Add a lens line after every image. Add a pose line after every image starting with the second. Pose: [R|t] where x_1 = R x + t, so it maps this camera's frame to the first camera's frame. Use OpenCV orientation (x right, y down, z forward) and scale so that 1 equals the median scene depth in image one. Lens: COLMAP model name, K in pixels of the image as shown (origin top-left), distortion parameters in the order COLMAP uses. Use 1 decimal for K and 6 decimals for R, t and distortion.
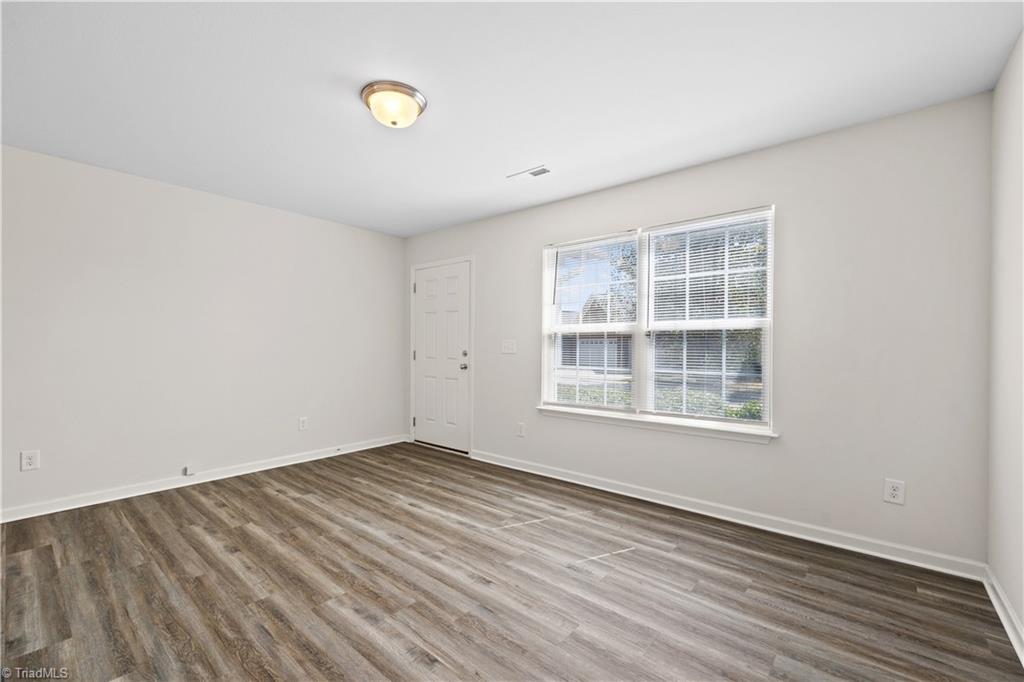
lens RADIAL K [[426.5, 0, 488.1], [0, 426.5, 351.3], [0, 0, 1]] dist [0.003004, -0.000184]
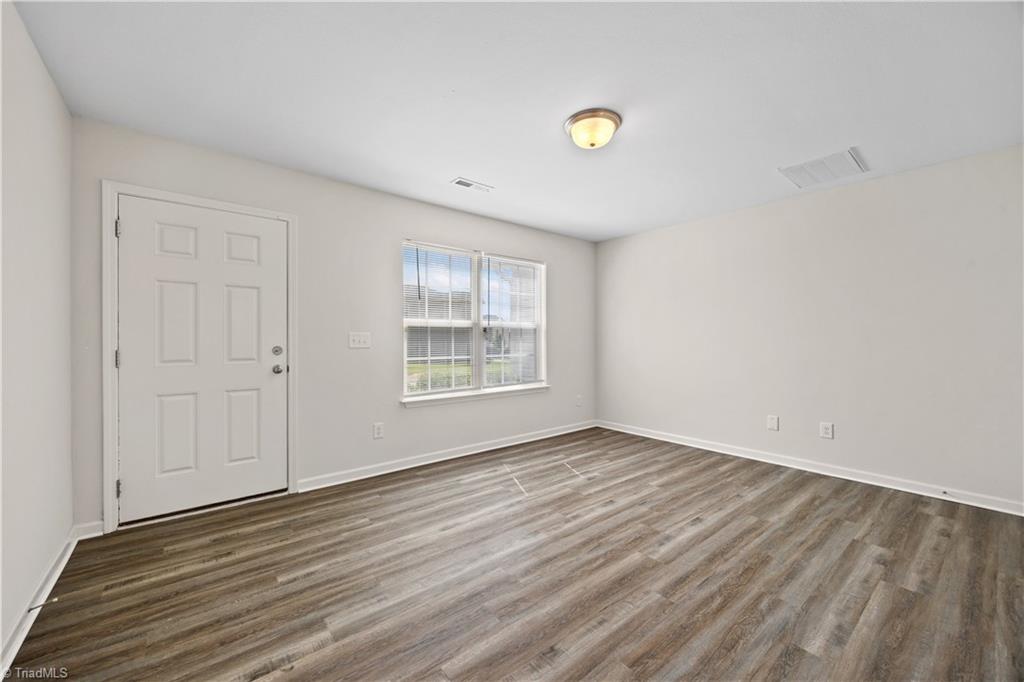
lens RADIAL K [[404.2, 0, 512.0], [0, 404.2, 341.0], [0, 0, 1]] dist [0.005213, -0.000152]
pose [[0.155715, -0.007968, 0.987770, -0.961007], [0.014879, 0.999873, 0.005720, -0.012331], [-0.987690, 0.013807, 0.155814, 0.758212]]
